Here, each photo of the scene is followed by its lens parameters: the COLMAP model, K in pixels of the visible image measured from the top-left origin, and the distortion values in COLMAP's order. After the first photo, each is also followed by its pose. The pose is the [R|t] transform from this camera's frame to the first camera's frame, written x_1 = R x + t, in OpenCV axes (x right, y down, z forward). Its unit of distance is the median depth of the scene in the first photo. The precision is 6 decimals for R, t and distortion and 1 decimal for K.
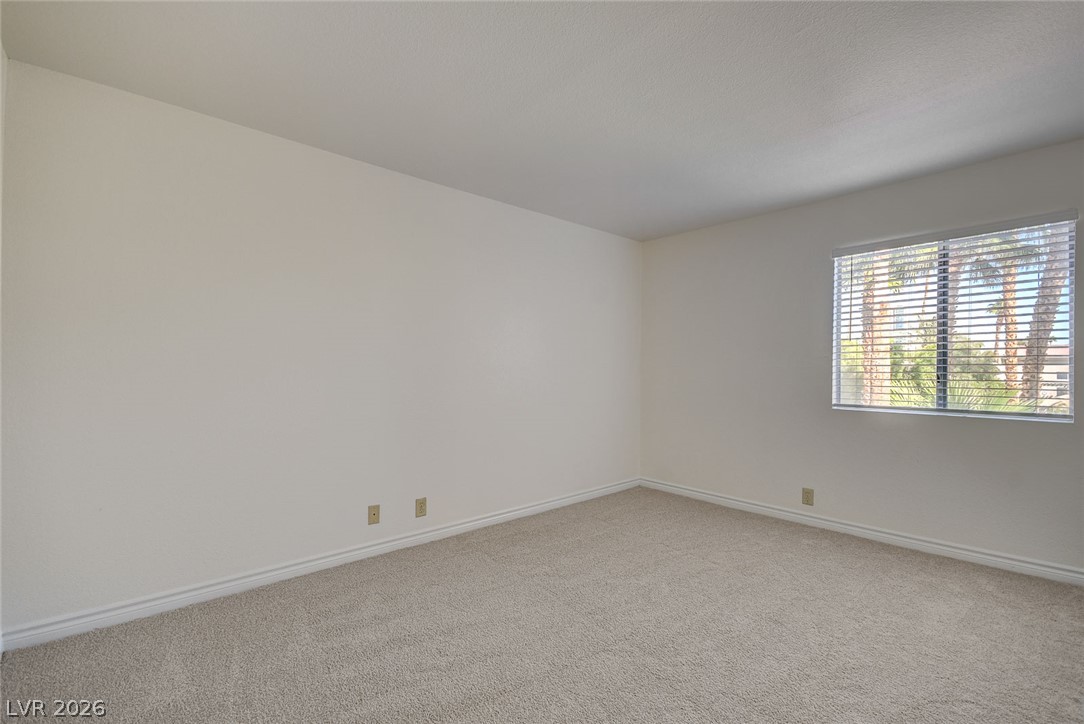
lens RADIAL K [[487.9, 0, 538.0], [0, 487.9, 364.5], [0, 0, 1]] dist [-0.019211, -0.000877]
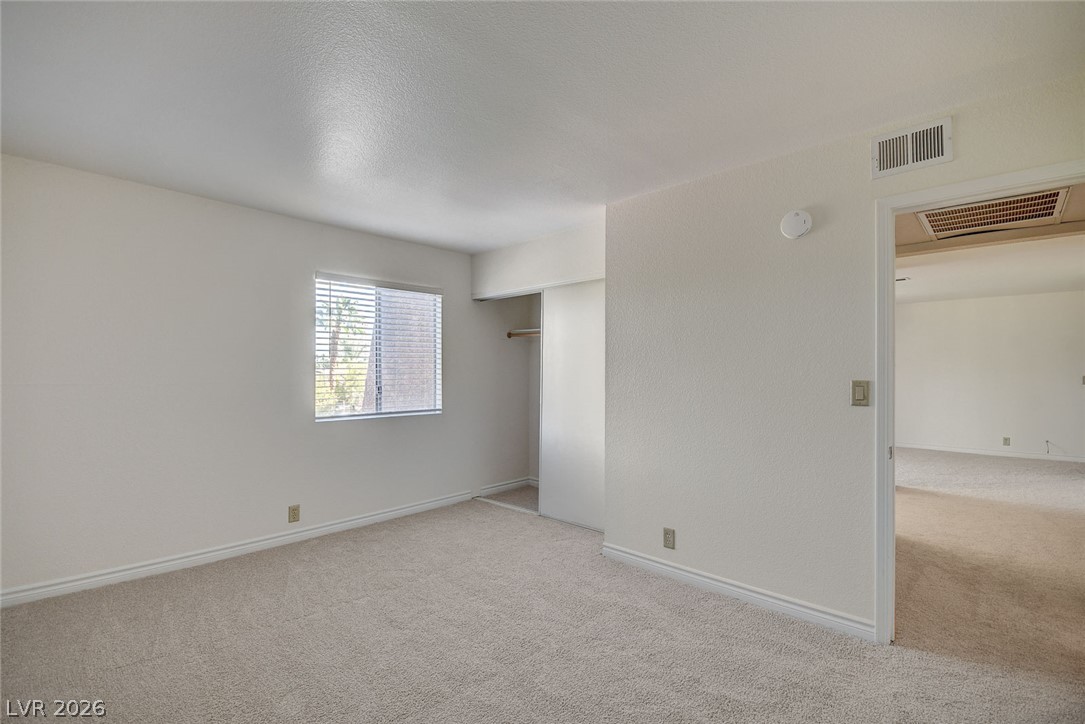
lens RADIAL K [[488.3, 0, 538.5], [0, 488.3, 364.5], [0, 0, 1]] dist [-0.019211, -0.000877]
pose [[-0.131482, 0.017321, 0.991167, -0.523484], [-0.007771, 0.999799, -0.018502, -0.017811], [-0.991288, -0.010135, -0.131321, 0.678294]]
